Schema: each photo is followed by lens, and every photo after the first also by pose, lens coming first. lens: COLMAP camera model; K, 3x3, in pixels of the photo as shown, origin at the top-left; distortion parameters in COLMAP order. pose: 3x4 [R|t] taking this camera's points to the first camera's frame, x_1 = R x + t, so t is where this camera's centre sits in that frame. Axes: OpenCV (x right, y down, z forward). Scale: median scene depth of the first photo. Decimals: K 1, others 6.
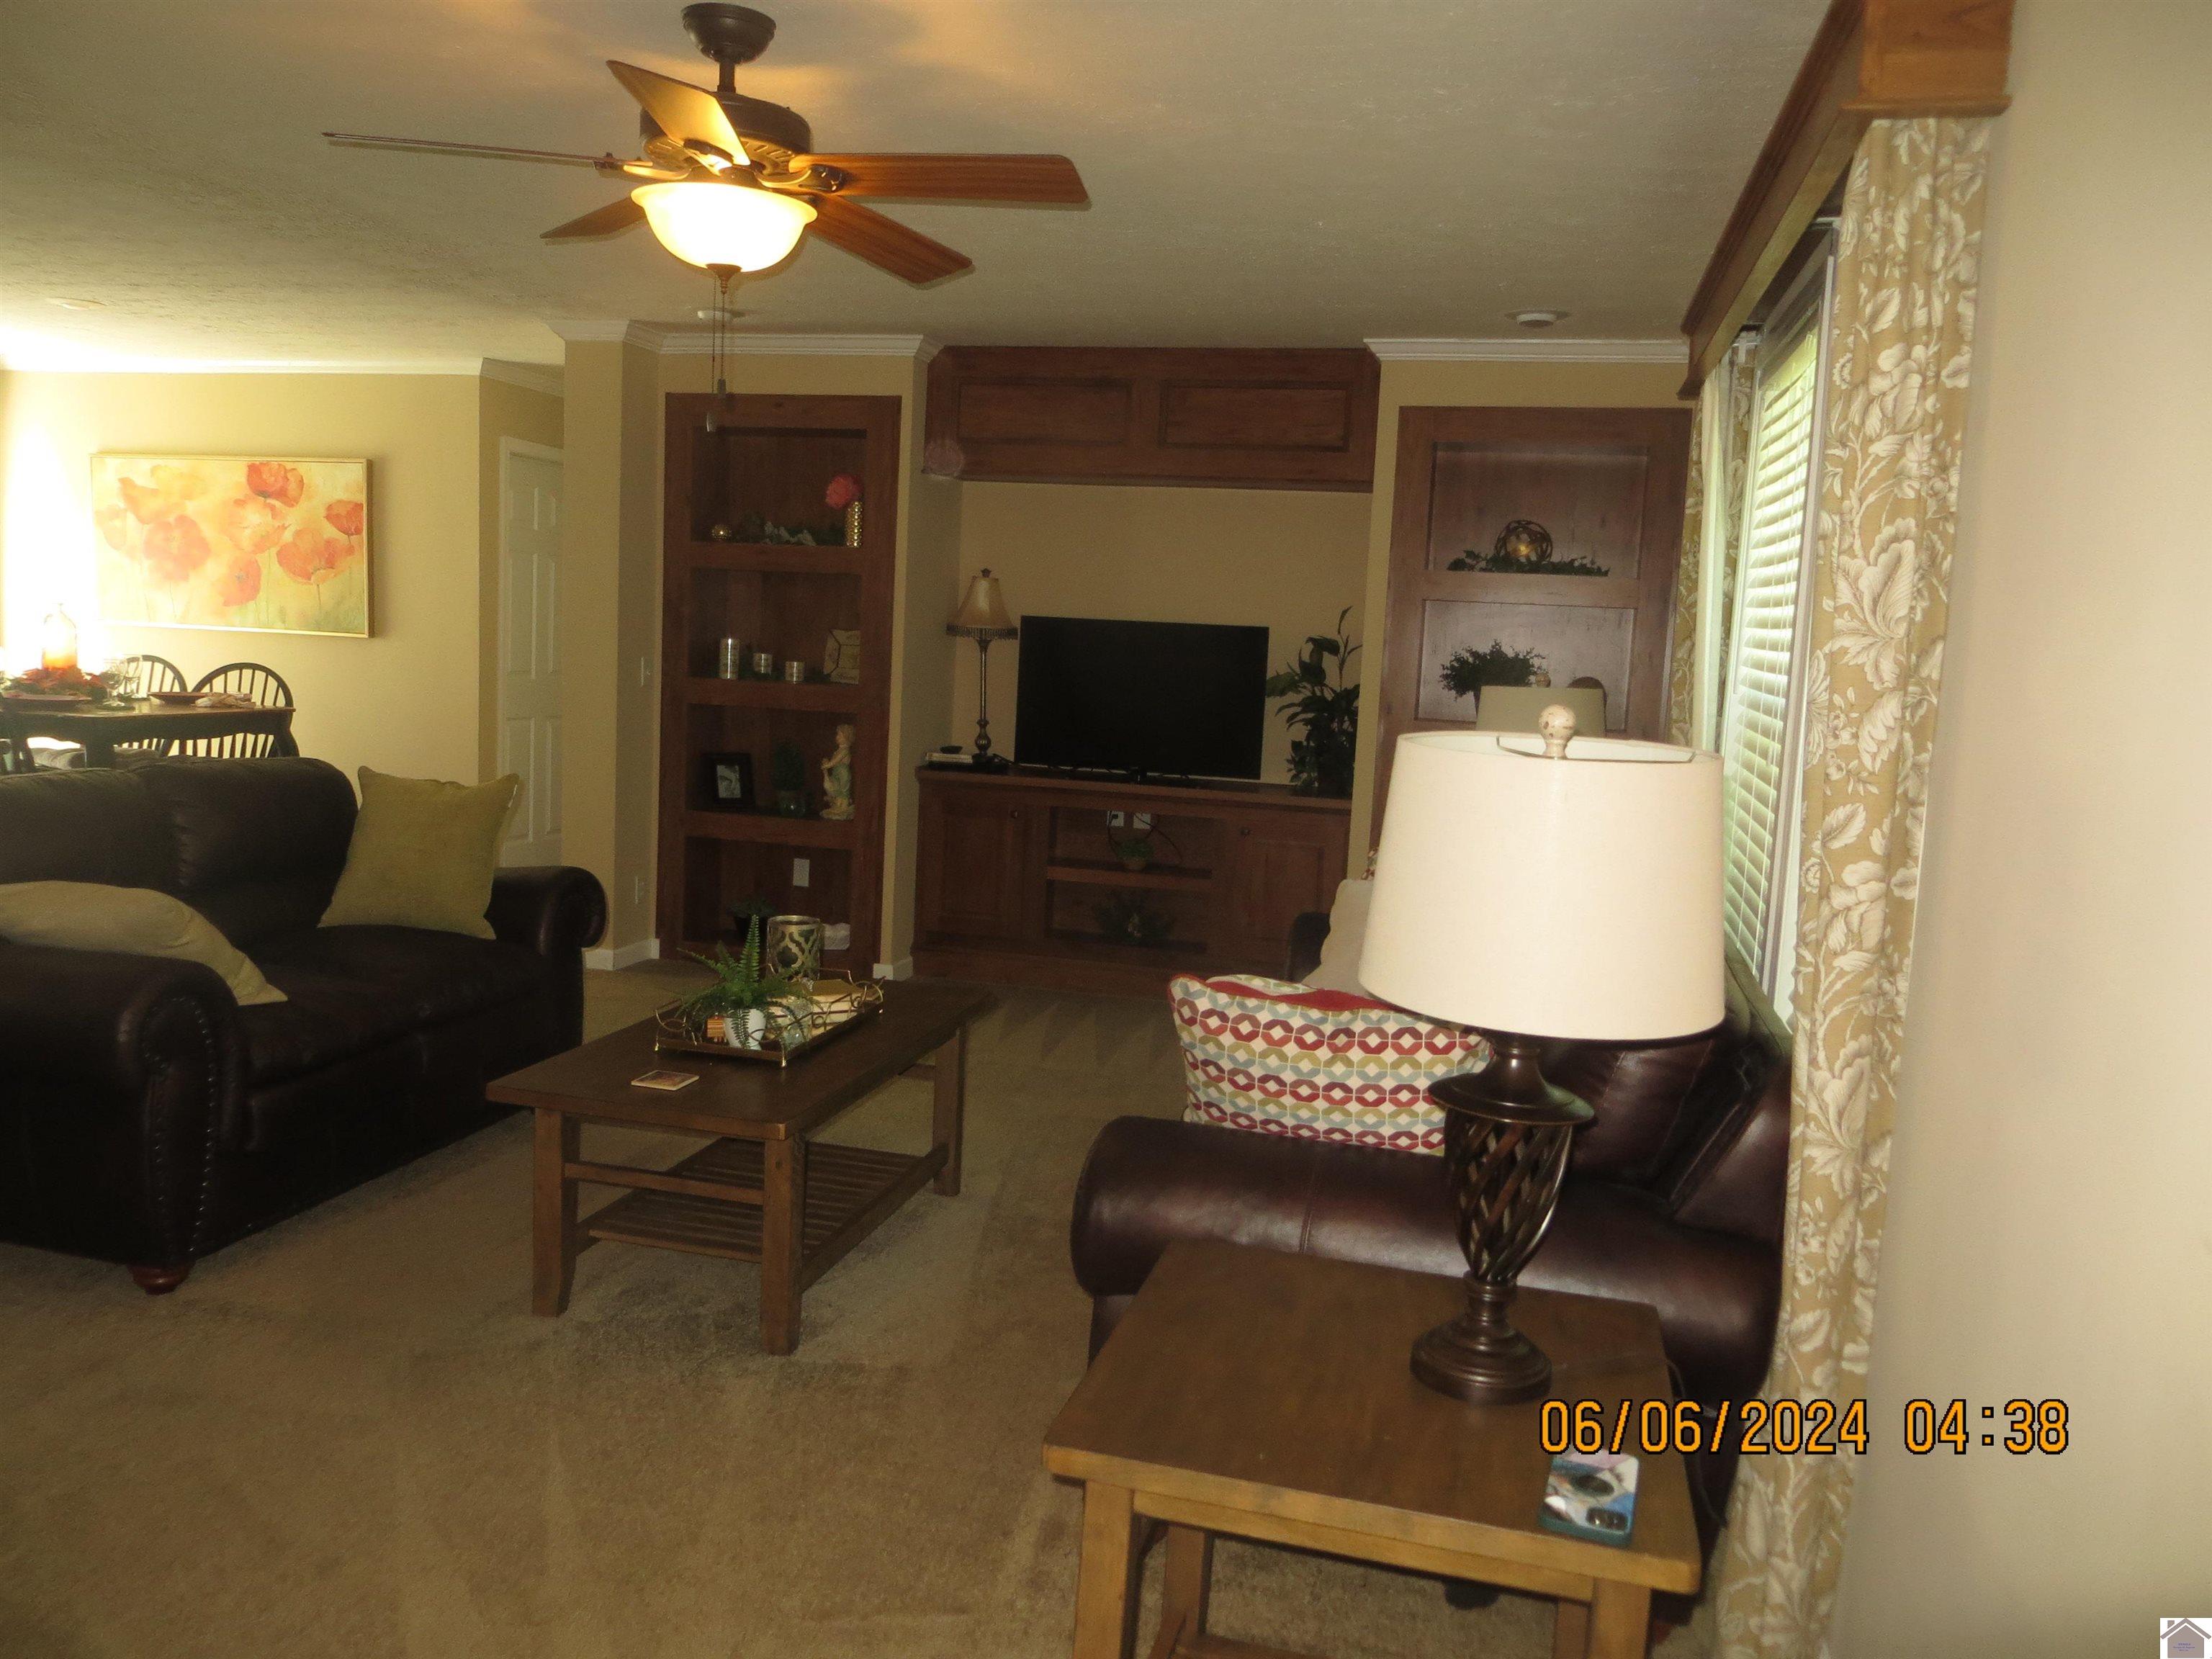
lens RADIAL K [[1657.3, 0, 1110.3], [0, 1657.3, 833.1], [0, 0, 1]] dist [-0.019308, 0.007464]
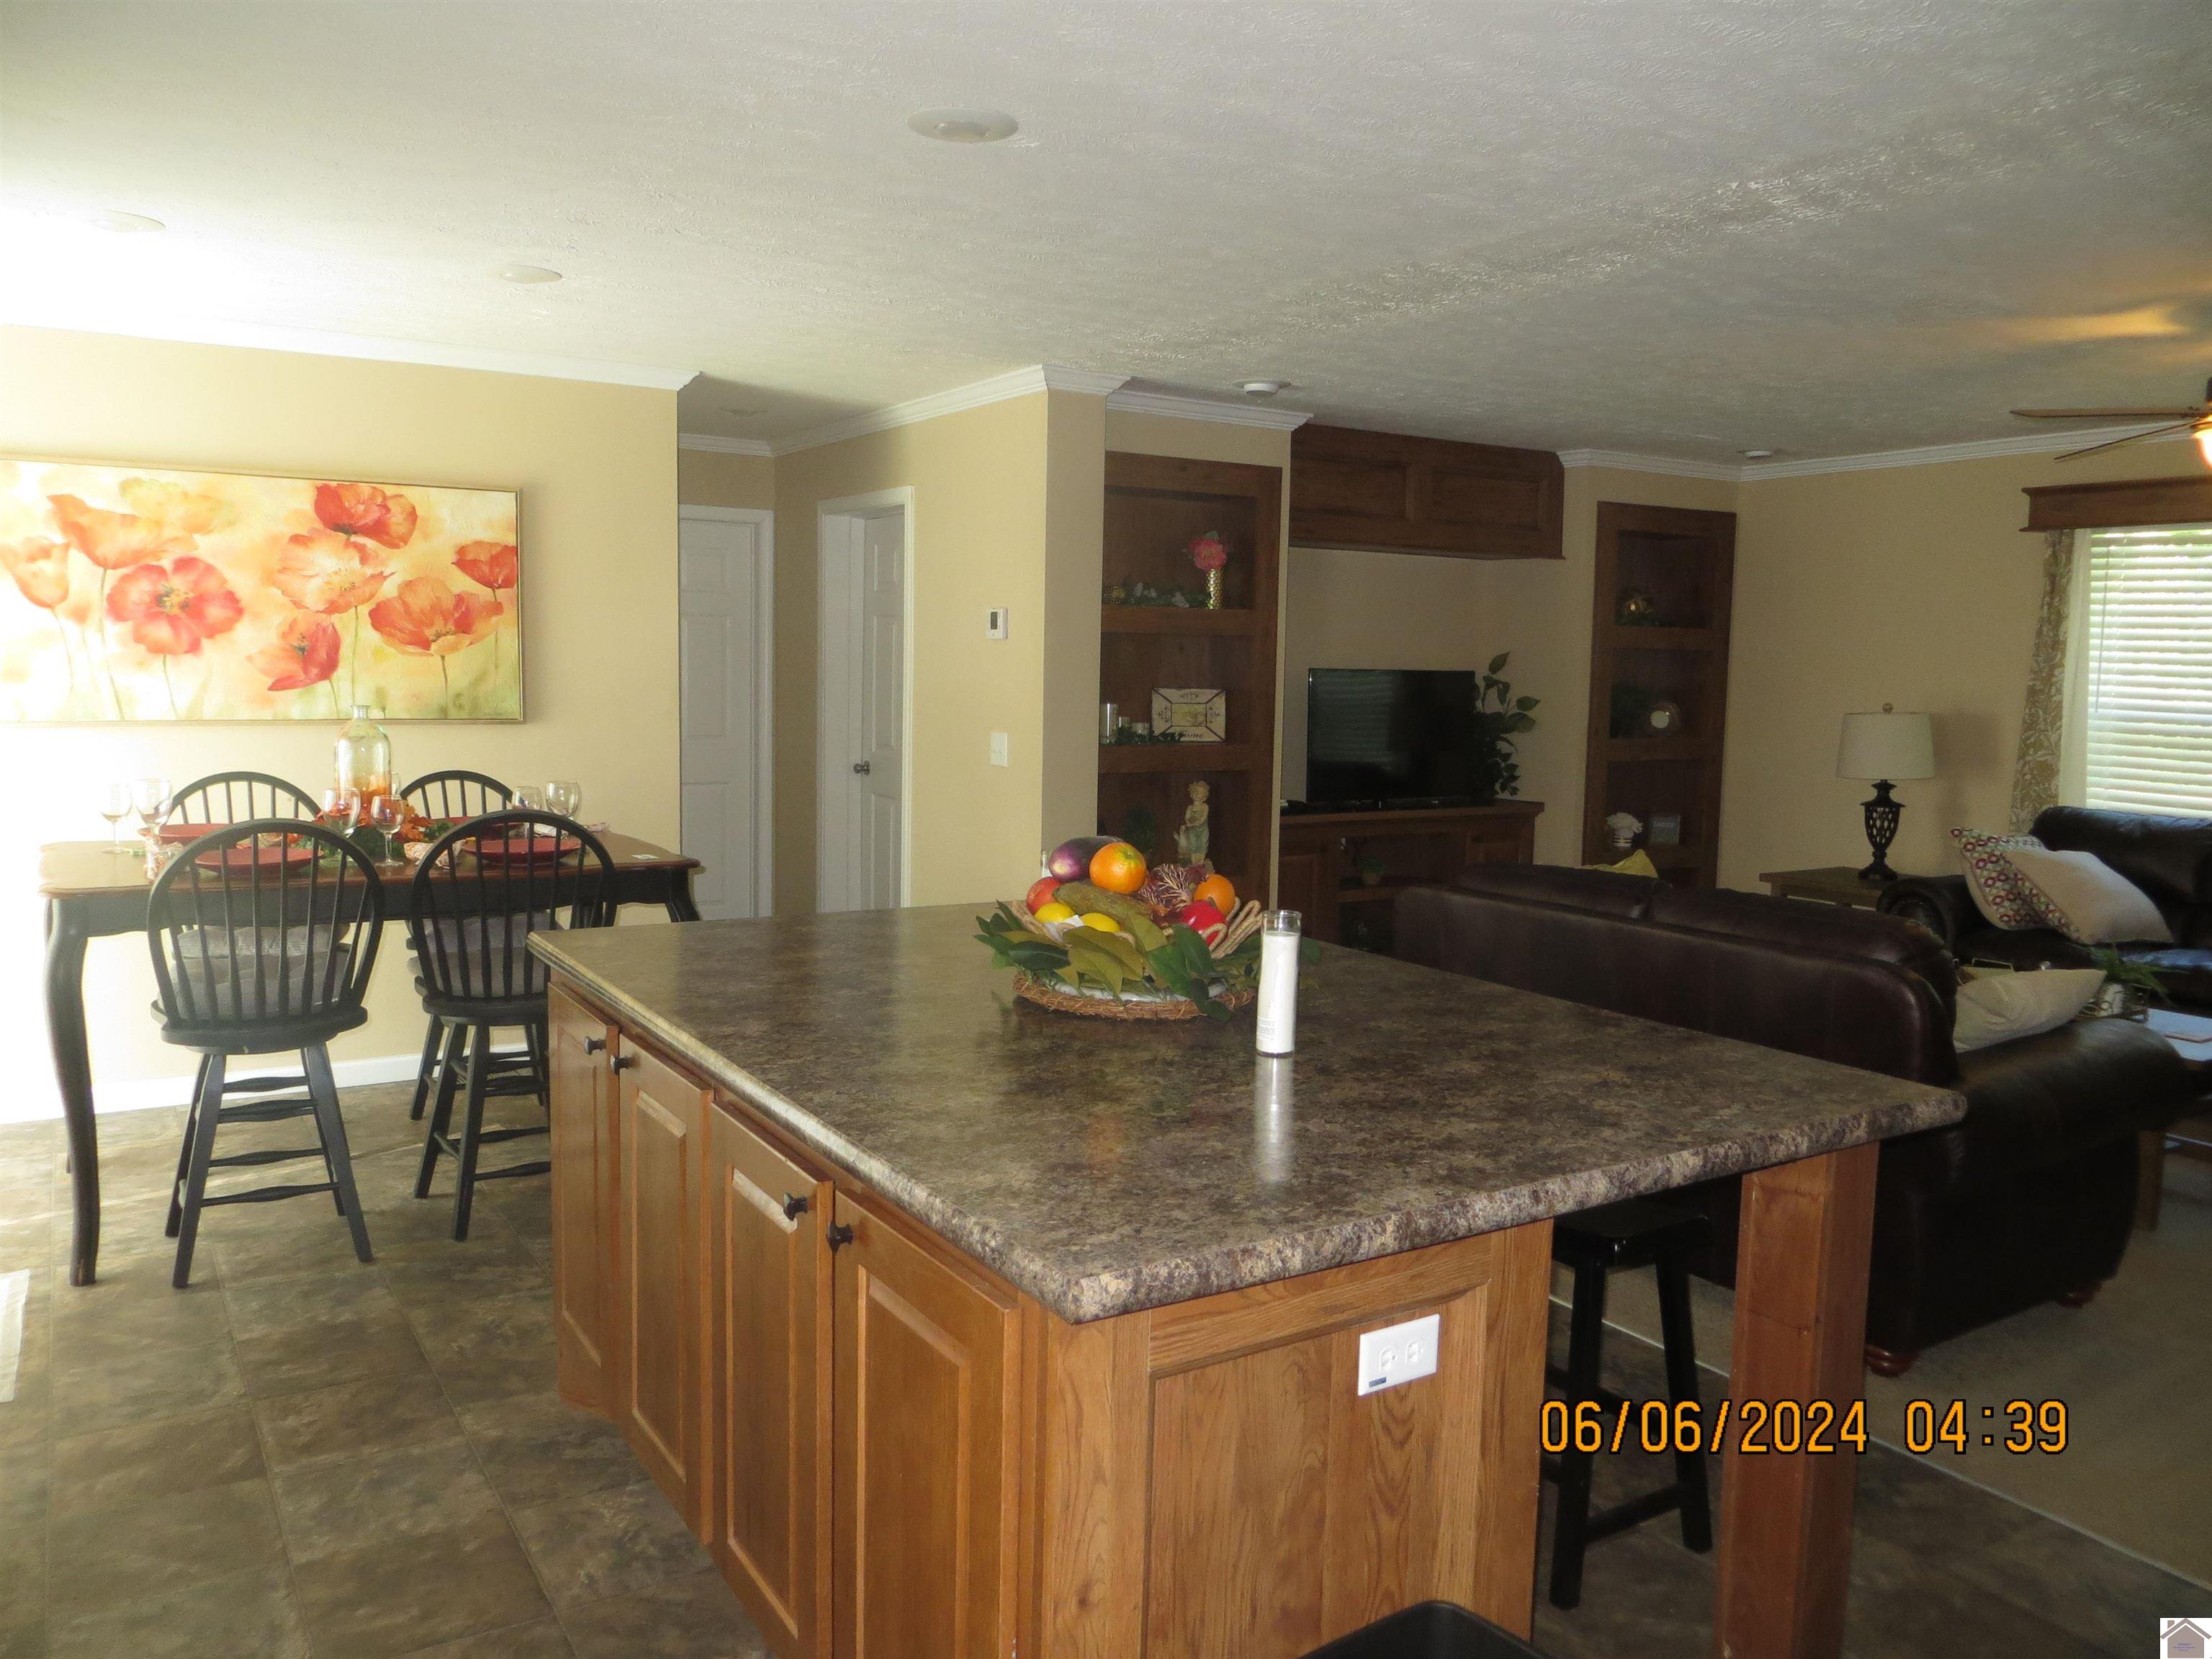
lens RADIAL K [[1657.3, 0, 1145.6], [0, 1657.3, 851.3], [0, 0, 1]] dist [-0.019308, 0.007464]
pose [[0.690740, -0.115382, 0.713838, -0.803095], [0.105900, 0.992685, 0.057980, -0.074681], [-0.715307, 0.035546, 0.697906, 0.273084]]
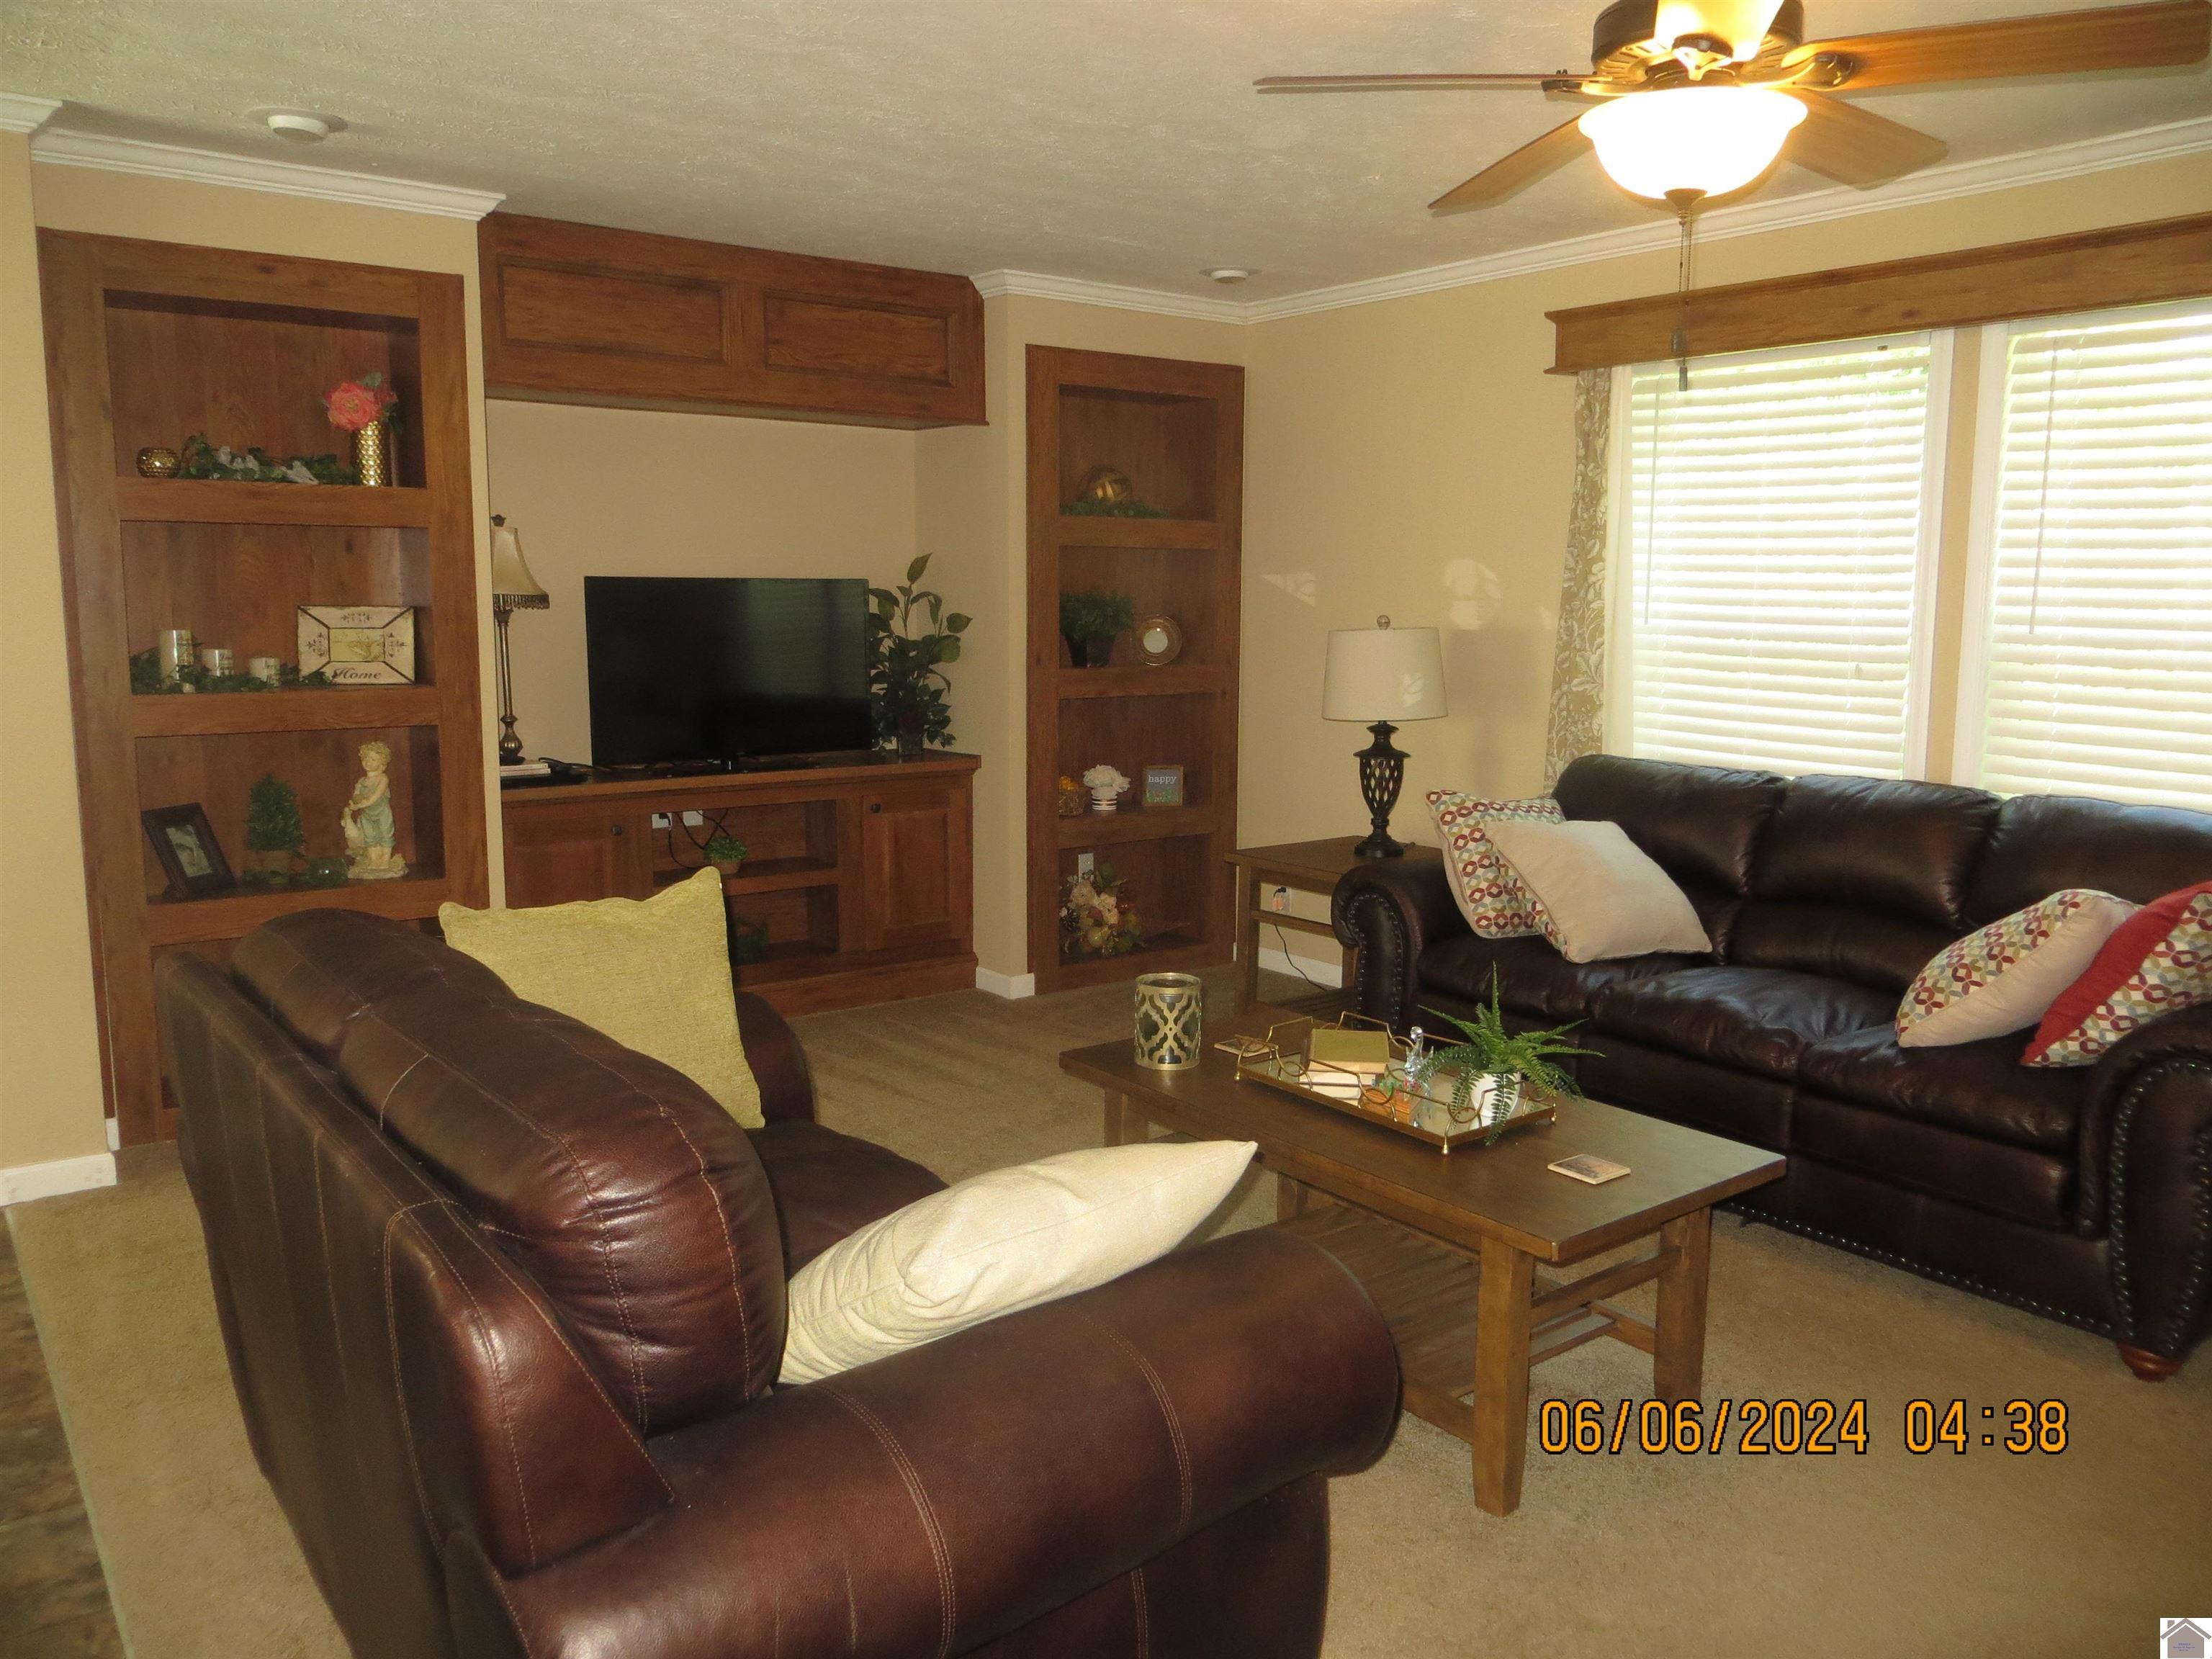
lens RADIAL K [[1657.3, 0, 1149.0], [0, 1657.3, 848.1], [0, 0, 1]] dist [-0.019308, 0.007464]
pose [[0.619299, -0.161811, 0.768301, -0.438436], [0.120688, 0.986523, 0.110488, -0.051606], [-0.775824, 0.024300, 0.630481, 0.268471]]
